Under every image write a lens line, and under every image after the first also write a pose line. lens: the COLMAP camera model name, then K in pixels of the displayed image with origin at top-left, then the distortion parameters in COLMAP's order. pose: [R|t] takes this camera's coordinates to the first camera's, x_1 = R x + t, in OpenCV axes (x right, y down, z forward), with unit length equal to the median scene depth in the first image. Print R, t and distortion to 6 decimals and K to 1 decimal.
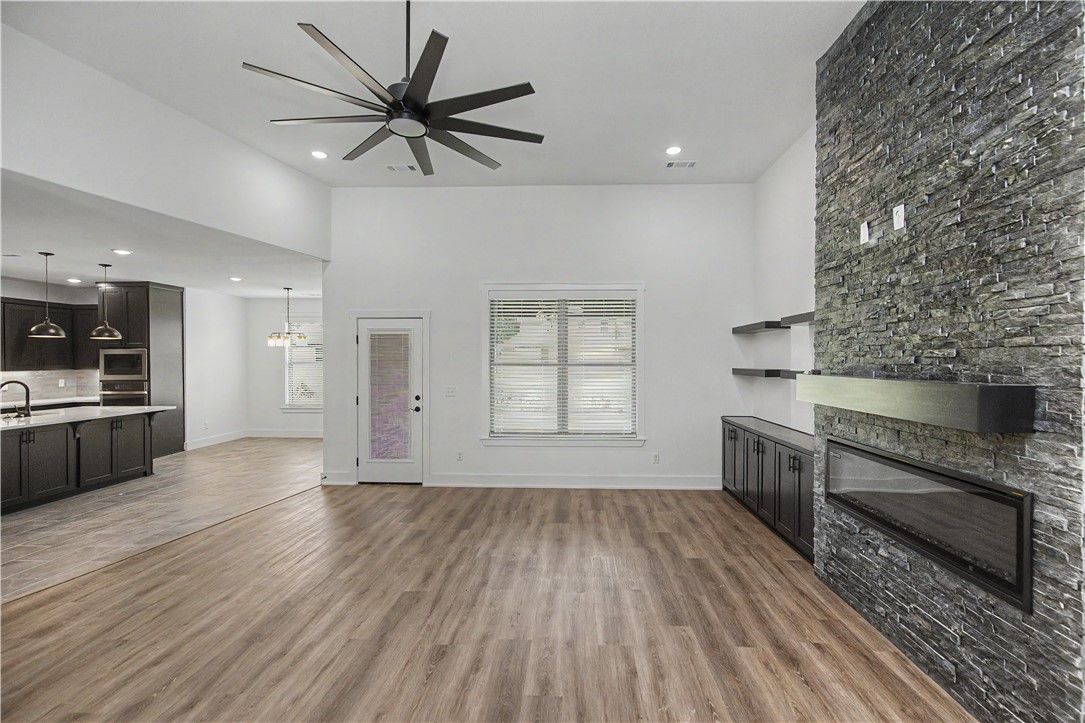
lens RADIAL K [[499.3, 0, 558.4], [0, 499.3, 363.2], [0, 0, 1]] dist [0.002936, -0.000357]
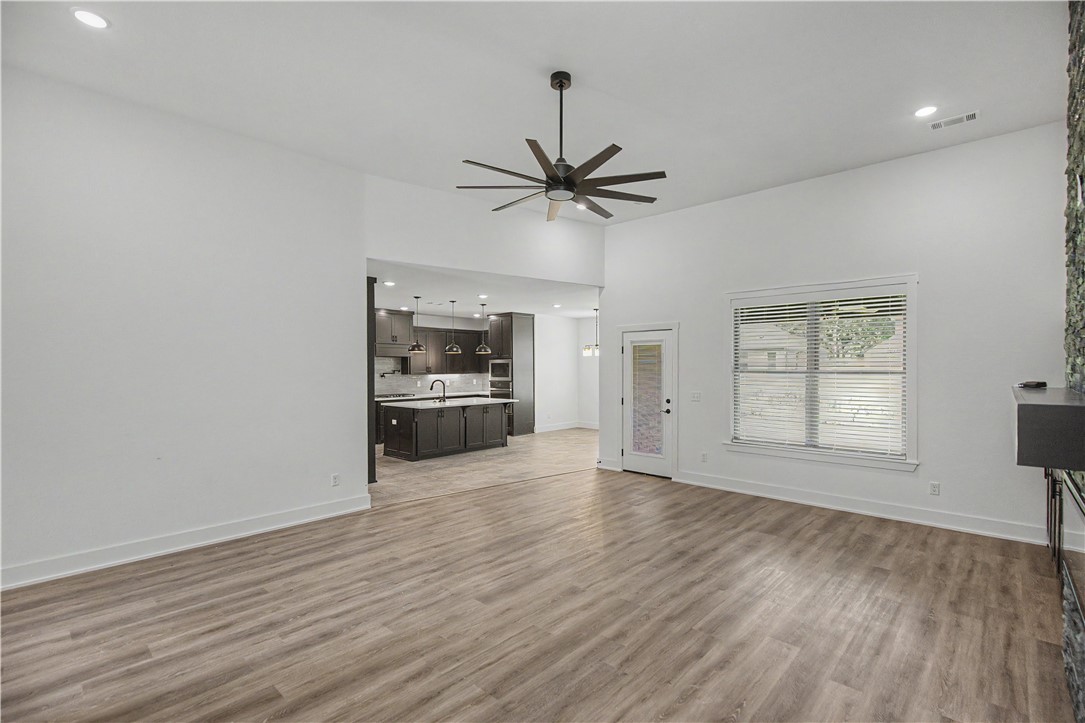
lens RADIAL K [[499.3, 0, 554.2], [0, 499.3, 365.6], [0, 0, 1]] dist [0.002936, -0.000357]
pose [[0.762913, -0.002610, -0.646496, 0.321561], [-0.002184, 0.999976, -0.006614, -0.002191], [0.646498, 0.006458, 0.762889, -0.019718]]
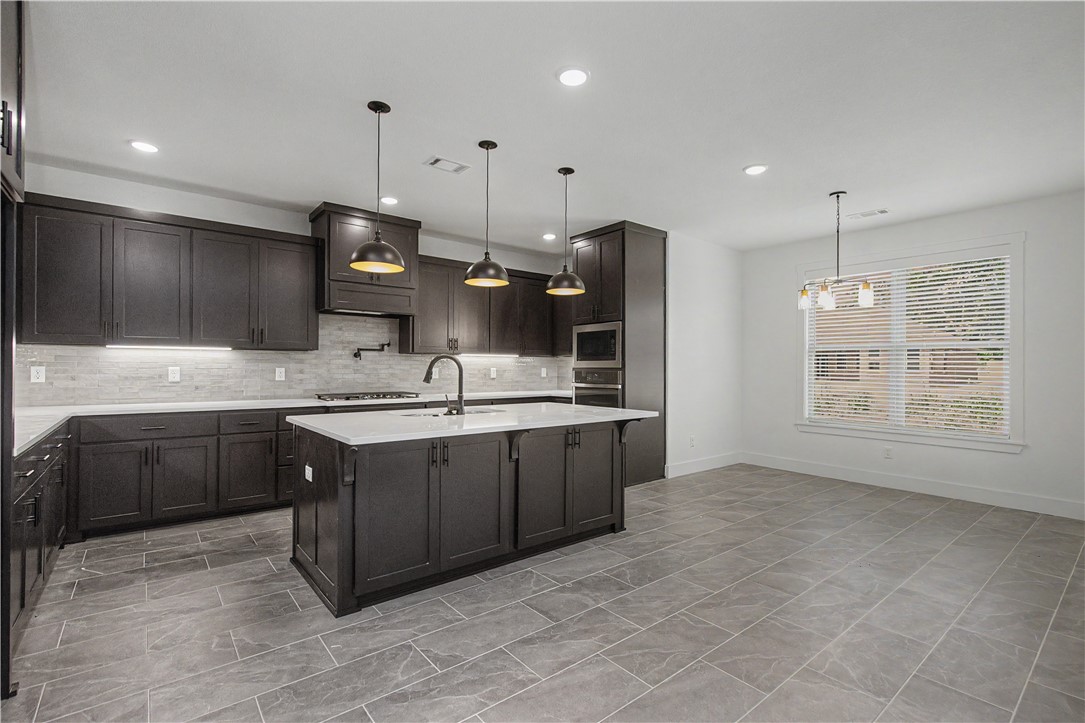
lens RADIAL K [[499.3, 0, 553.0], [0, 499.3, 364.7], [0, 0, 1]] dist [0.002936, -0.000357]
pose [[0.664341, 0.000494, -0.747429, -0.631431], [-0.010410, 0.999909, -0.008592, 0.058996], [0.747357, 0.013489, 0.664286, 0.802782]]
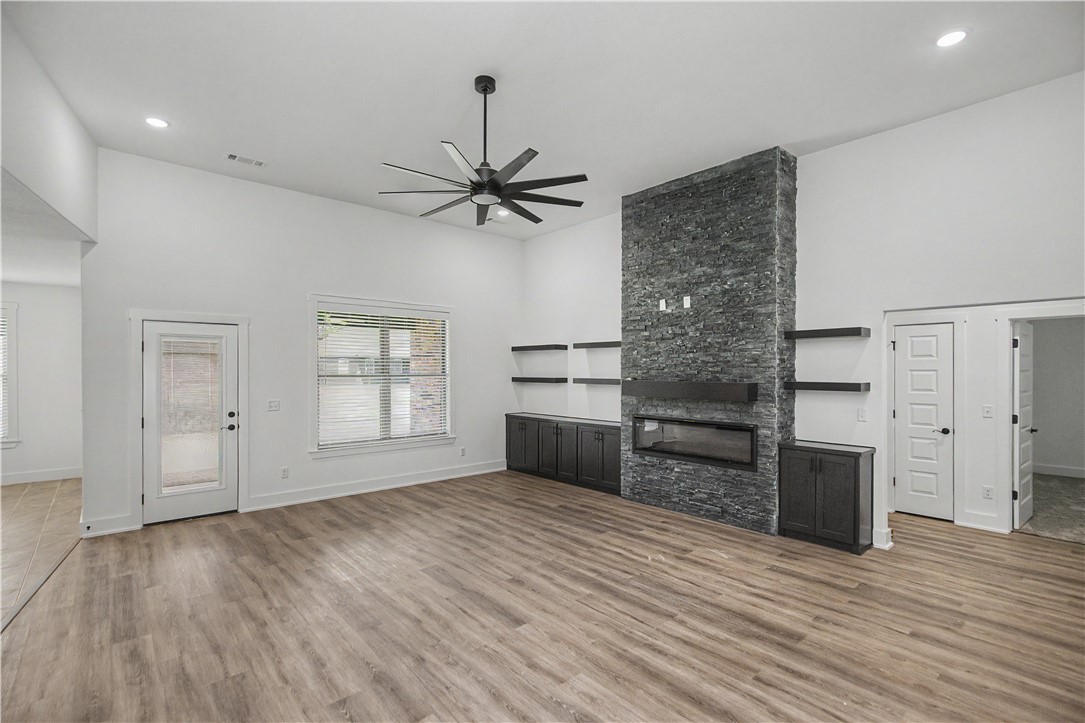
lens RADIAL K [[499.3, 0, 553.1], [0, 499.3, 371.9], [0, 0, 1]] dist [0.002936, -0.000357]
pose [[0.721498, -0.003922, 0.692405, -0.634723], [0.004273, 0.999990, 0.001212, -0.007196], [-0.692403, 0.002084, 0.721508, -0.049689]]
